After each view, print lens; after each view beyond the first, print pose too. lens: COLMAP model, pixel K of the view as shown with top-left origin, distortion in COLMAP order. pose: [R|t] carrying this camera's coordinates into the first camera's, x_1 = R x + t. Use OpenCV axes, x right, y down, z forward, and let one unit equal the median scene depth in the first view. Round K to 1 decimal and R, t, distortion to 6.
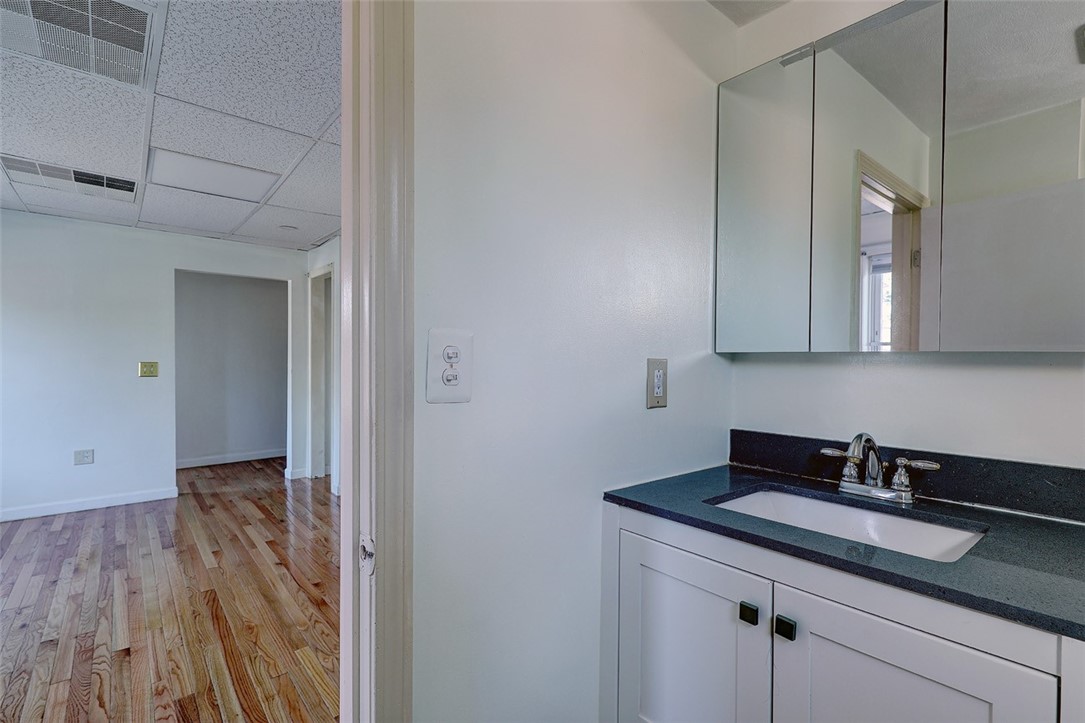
lens RADIAL K [[513.2, 0, 542.4], [0, 513.2, 357.8], [0, 0, 1]] dist [0.001396, 0.000045]
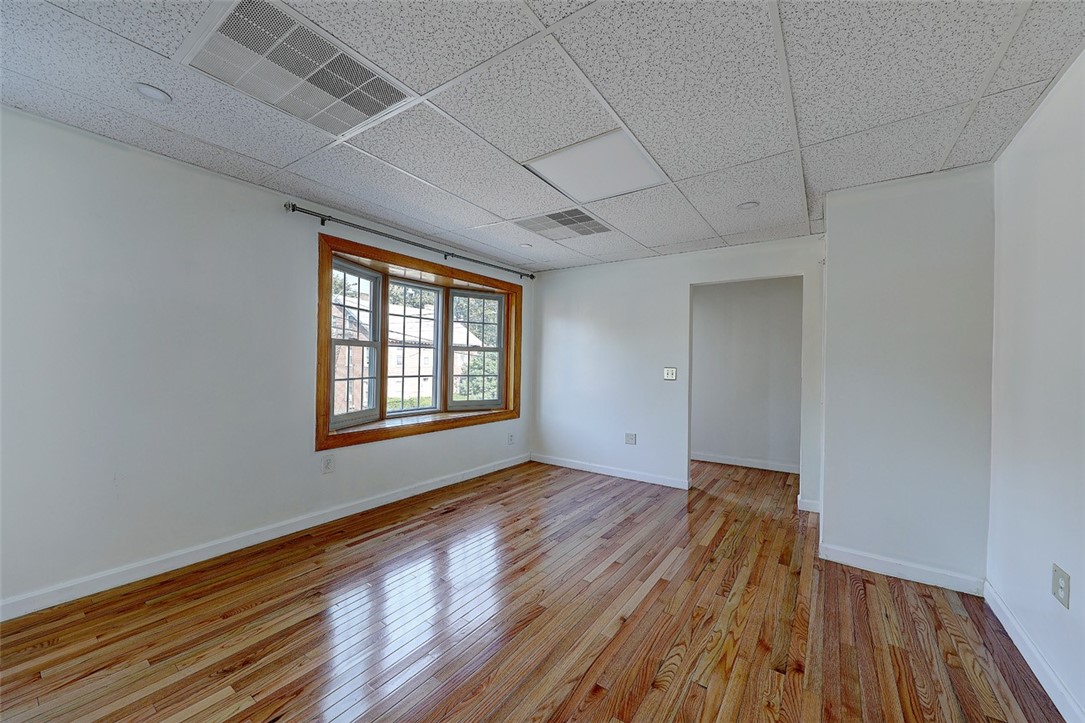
lens RADIAL K [[399.7, 0, 549.2], [0, 399.7, 361.8], [0, 0, 1]] dist [0.014291, -0.000312]
pose [[0.269602, -0.005357, -0.962957, 0.050722], [-0.011076, 0.999901, -0.008664, 0.009226], [0.962908, 0.013001, 0.269516, 0.643828]]
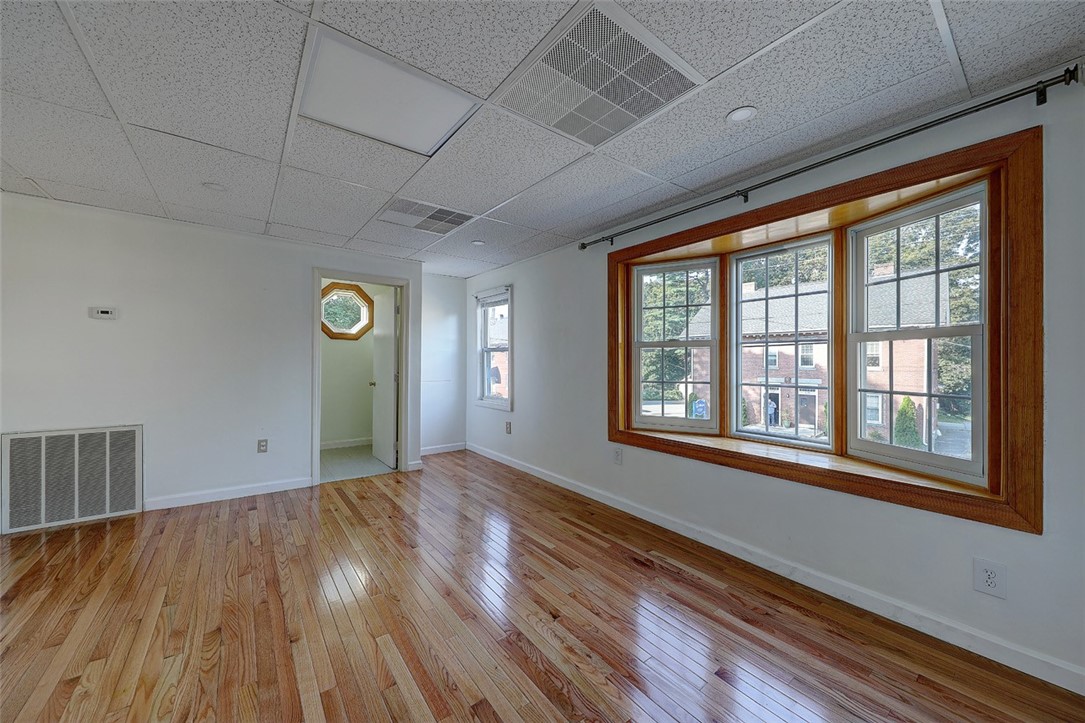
lens RADIAL K [[399.7, 0, 550.4], [0, 399.7, 364.3], [0, 0, 1]] dist [0.014291, -0.000312]
pose [[-0.999532, -0.007812, 0.029563, -0.799865], [-0.007662, 0.999957, 0.005189, 0.003478], [-0.029602, 0.004960, -0.999549, 1.401797]]
